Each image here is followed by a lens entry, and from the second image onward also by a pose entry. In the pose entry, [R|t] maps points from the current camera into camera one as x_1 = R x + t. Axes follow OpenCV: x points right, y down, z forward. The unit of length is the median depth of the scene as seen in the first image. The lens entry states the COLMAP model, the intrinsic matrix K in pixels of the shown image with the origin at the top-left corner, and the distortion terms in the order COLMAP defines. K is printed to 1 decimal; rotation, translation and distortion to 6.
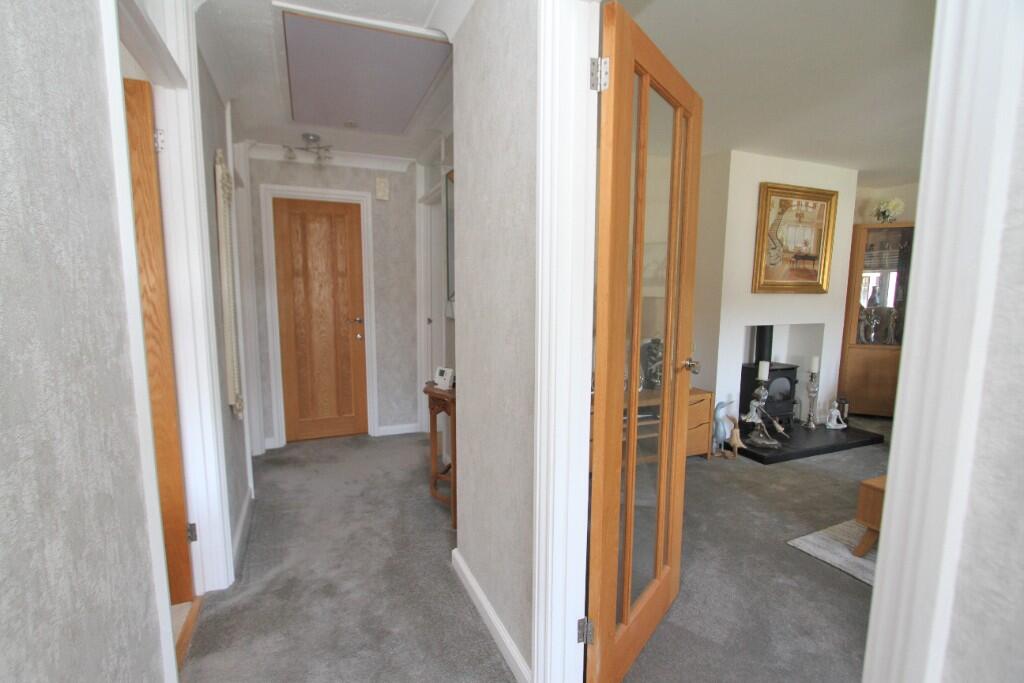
lens RADIAL K [[472.1, 0, 494.1], [0, 472.1, 348.8], [0, 0, 1]] dist [-0.010365, 0.000360]
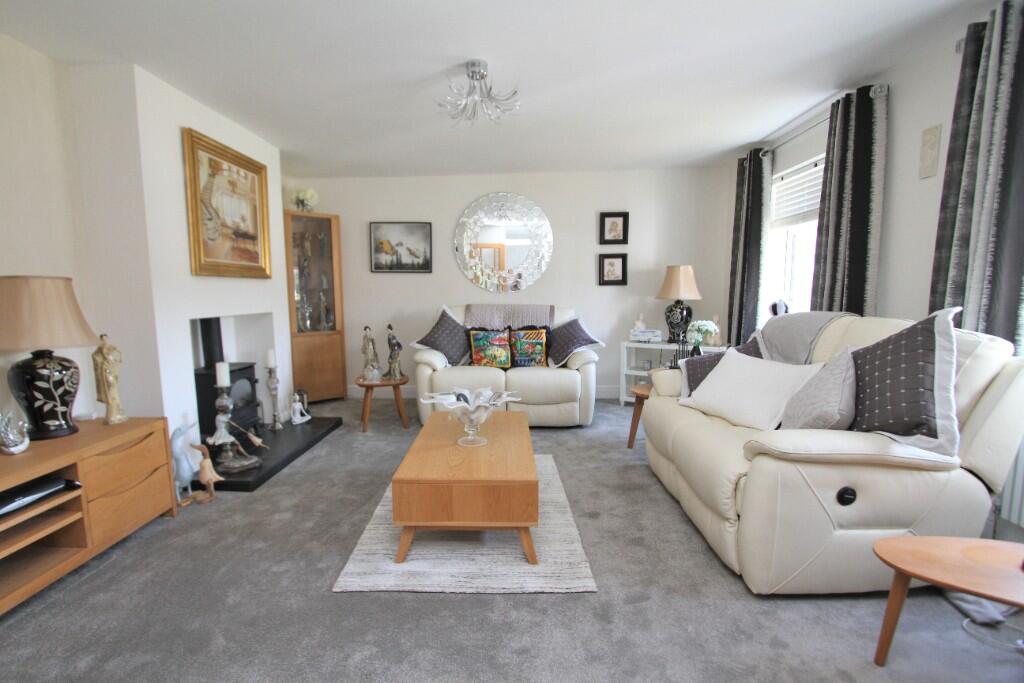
lens RADIAL K [[472.1, 0, 494.1], [0, 472.1, 348.8], [0, 0, 1]] dist [-0.010365, 0.000360]
pose [[0.415769, -0.116390, 0.901992, 0.056741], [0.120374, 0.990094, 0.072273, 0.001973], [-0.901469, 0.078528, 0.425661, 0.250358]]
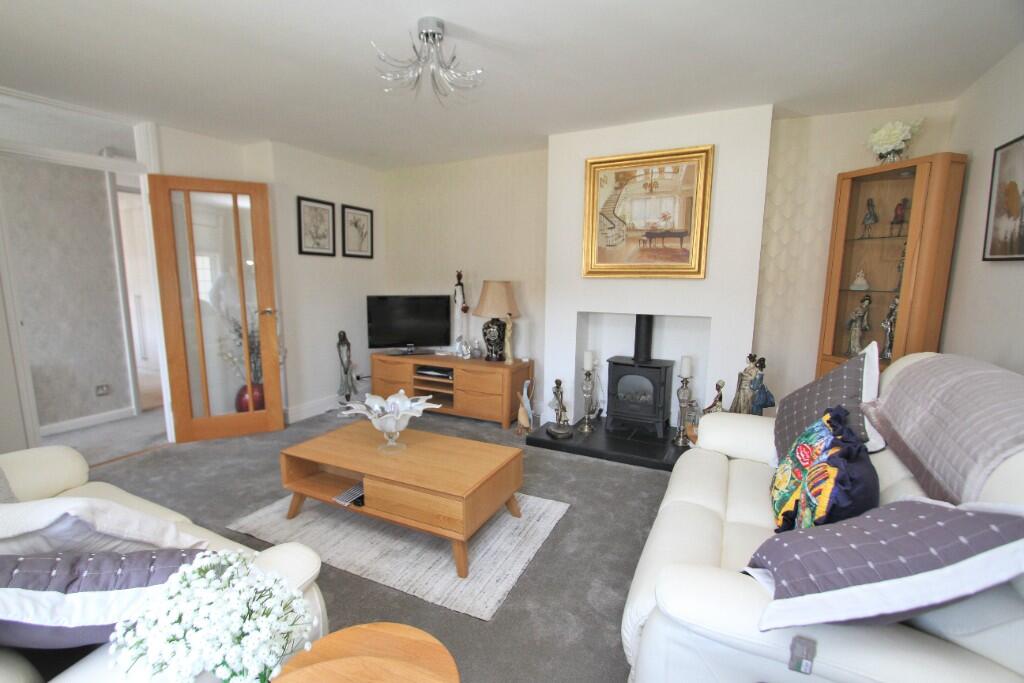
lens RADIAL K [[472.1, 0, 494.1], [0, 472.1, 348.8], [0, 0, 1]] dist [-0.010365, 0.000360]
pose [[0.643428, 0.116312, -0.756619, 1.154245], [-0.093332, 0.992935, 0.073271, -0.027539], [0.759796, 0.023472, 0.649738, 0.241547]]
